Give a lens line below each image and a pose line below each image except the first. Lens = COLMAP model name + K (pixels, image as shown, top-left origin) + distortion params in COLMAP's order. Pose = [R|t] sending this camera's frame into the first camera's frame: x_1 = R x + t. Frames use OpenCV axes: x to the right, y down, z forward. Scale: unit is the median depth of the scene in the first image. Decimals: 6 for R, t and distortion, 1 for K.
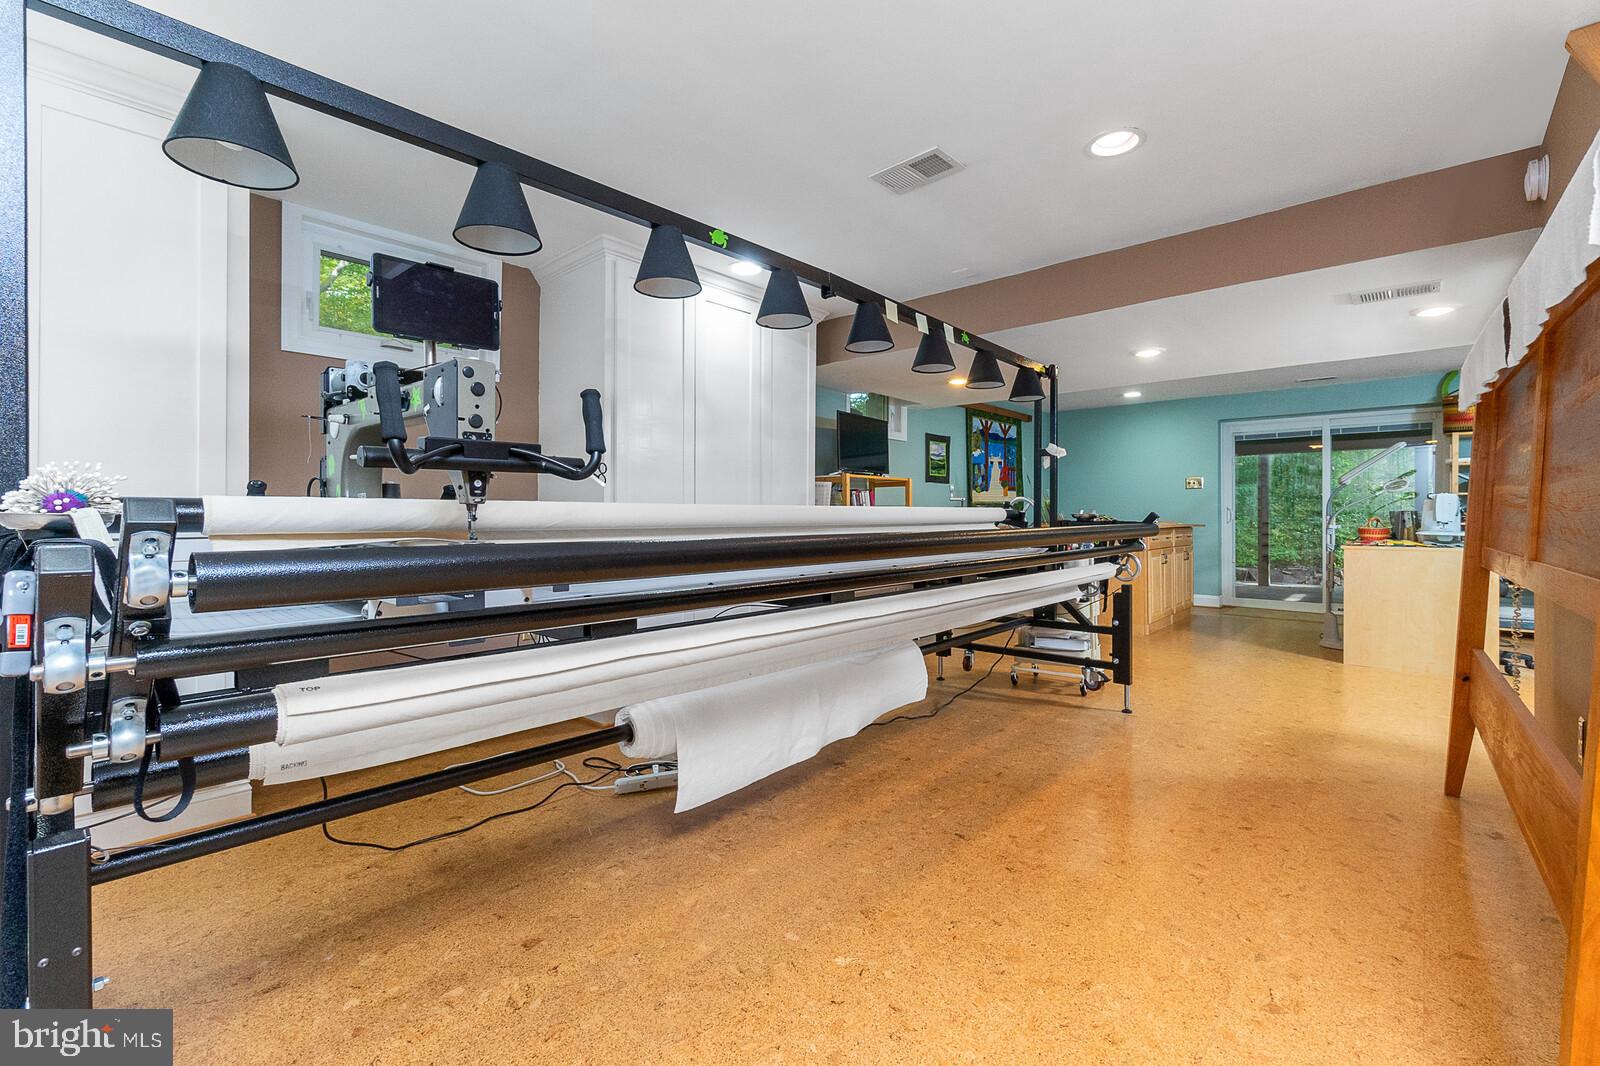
lens RADIAL K [[690.2, 0, 806.3], [0, 690.2, 521.8], [0, 0, 1]] dist [-0.002208, 0.000344]
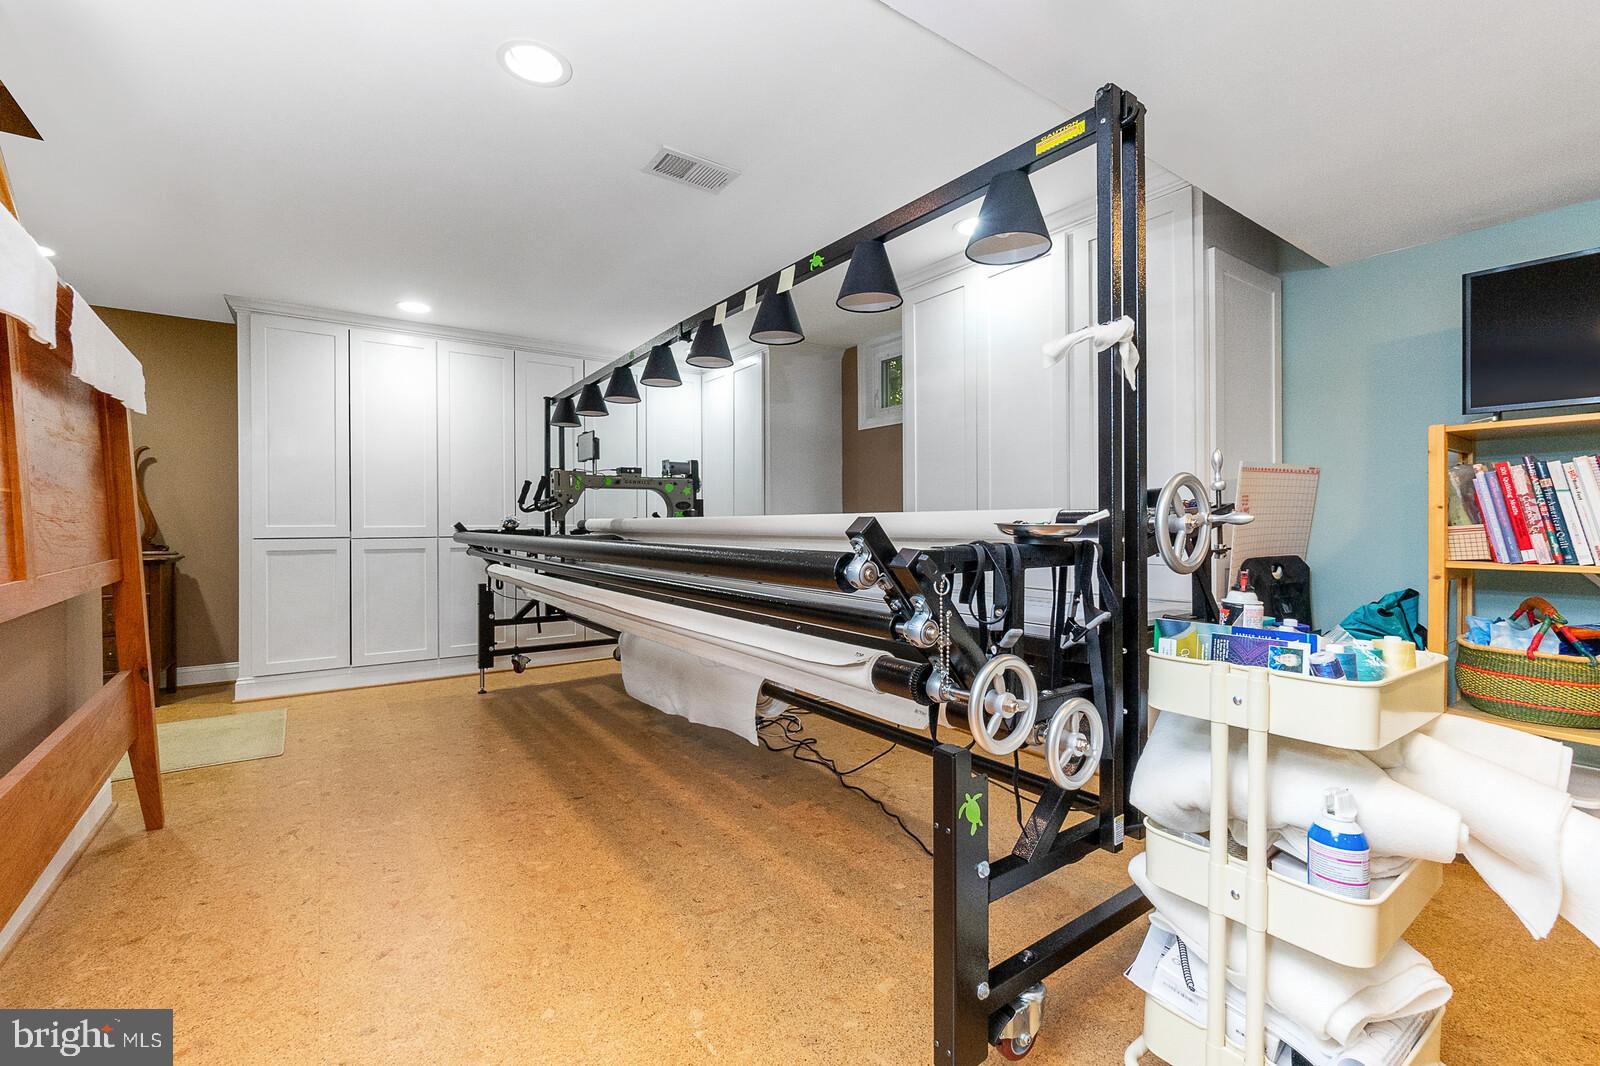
lens RADIAL K [[690.2, 0, 798.2], [0, 690.2, 532.5], [0, 0, 1]] dist [-0.002208, 0.000344]
pose [[-0.230055, 0.013642, -0.973082, 0.927344], [-0.007455, 0.999848, 0.015780, -0.013678], [0.973149, 0.010884, -0.229919, 1.186814]]
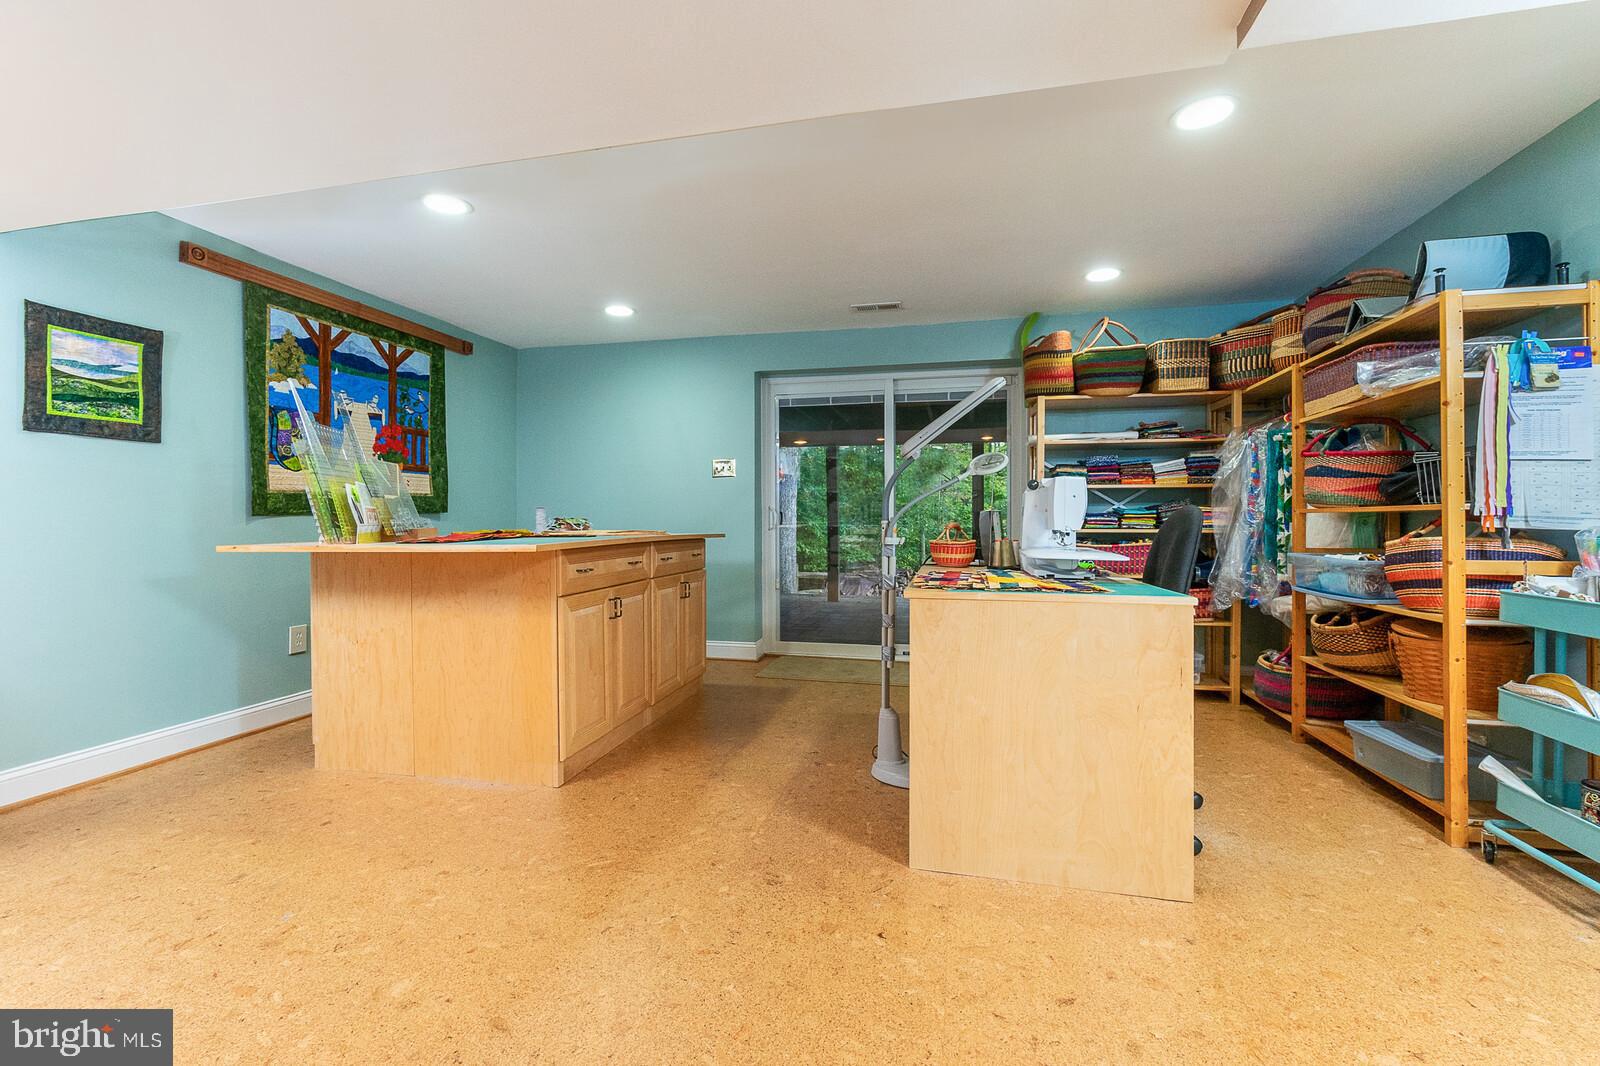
lens RADIAL K [[690.2, 0, 794.8], [0, 690.2, 521.7], [0, 0, 1]] dist [-0.002208, 0.000344]
pose [[0.877546, -0.001636, 0.479489, 0.356867], [0.002243, 0.999997, -0.000693, -0.006366], [-0.479486, 0.001683, 0.877548, 0.460200]]
